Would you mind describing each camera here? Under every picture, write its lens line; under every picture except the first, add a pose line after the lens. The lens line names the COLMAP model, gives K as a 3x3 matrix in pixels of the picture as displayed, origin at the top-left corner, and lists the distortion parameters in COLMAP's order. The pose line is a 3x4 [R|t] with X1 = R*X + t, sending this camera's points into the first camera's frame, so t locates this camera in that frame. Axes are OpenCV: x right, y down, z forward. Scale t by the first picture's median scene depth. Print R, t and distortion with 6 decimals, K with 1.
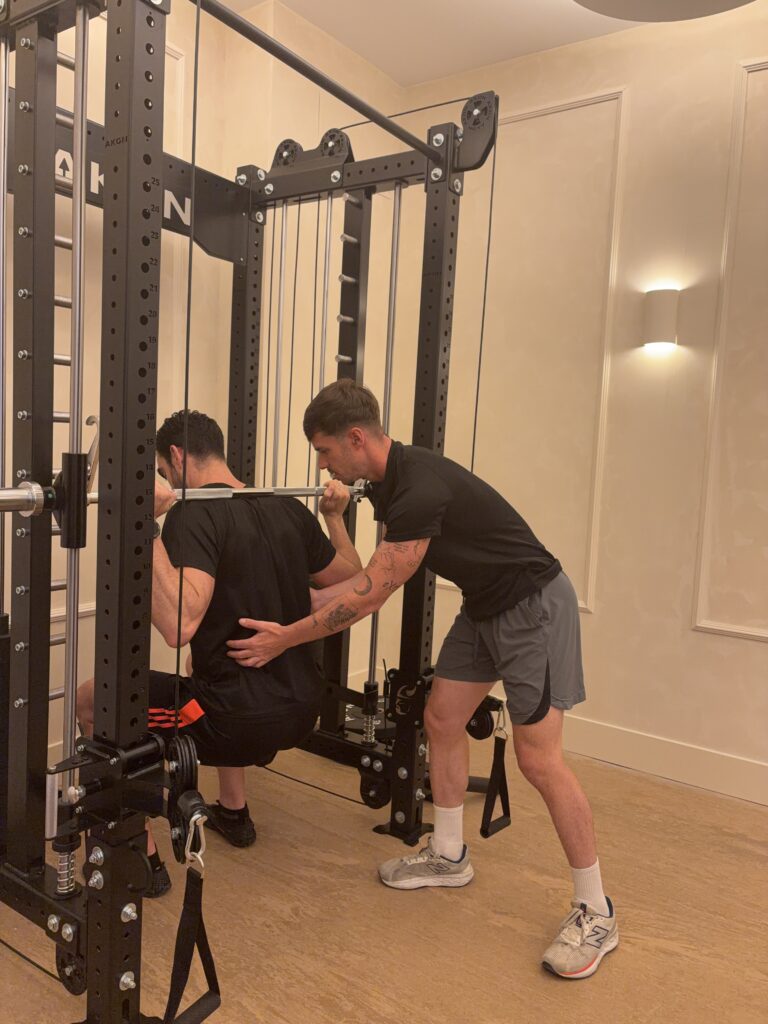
lens RADIAL K [[747.3, 0, 384.0], [0, 747.3, 512.0], [0, 0, 1]] dist [0.006374, 0.004765]
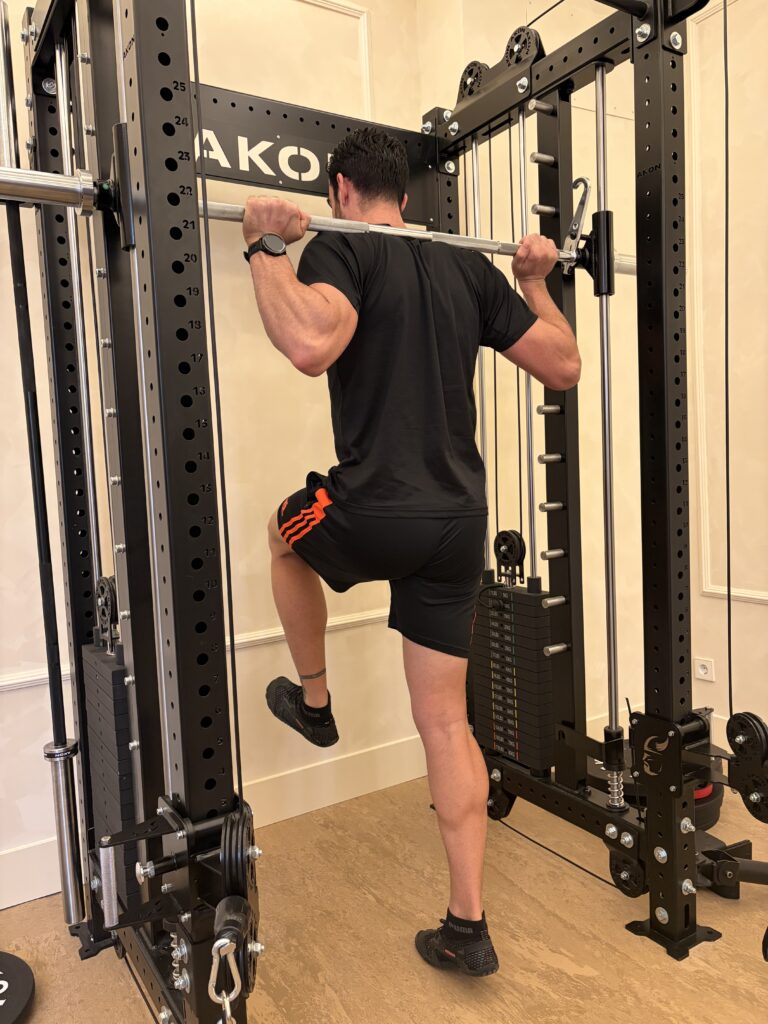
lens RADIAL K [[766.8, 0, 384.0], [0, 766.8, 512.0], [0, 0, 1]] dist [0.064463, -0.071097]
pose [[0.918963, -0.061893, -0.389456, 0.091827], [0.055994, 0.998080, -0.026493, 0.016259], [0.390348, 0.002539, 0.920664, 0.184210]]
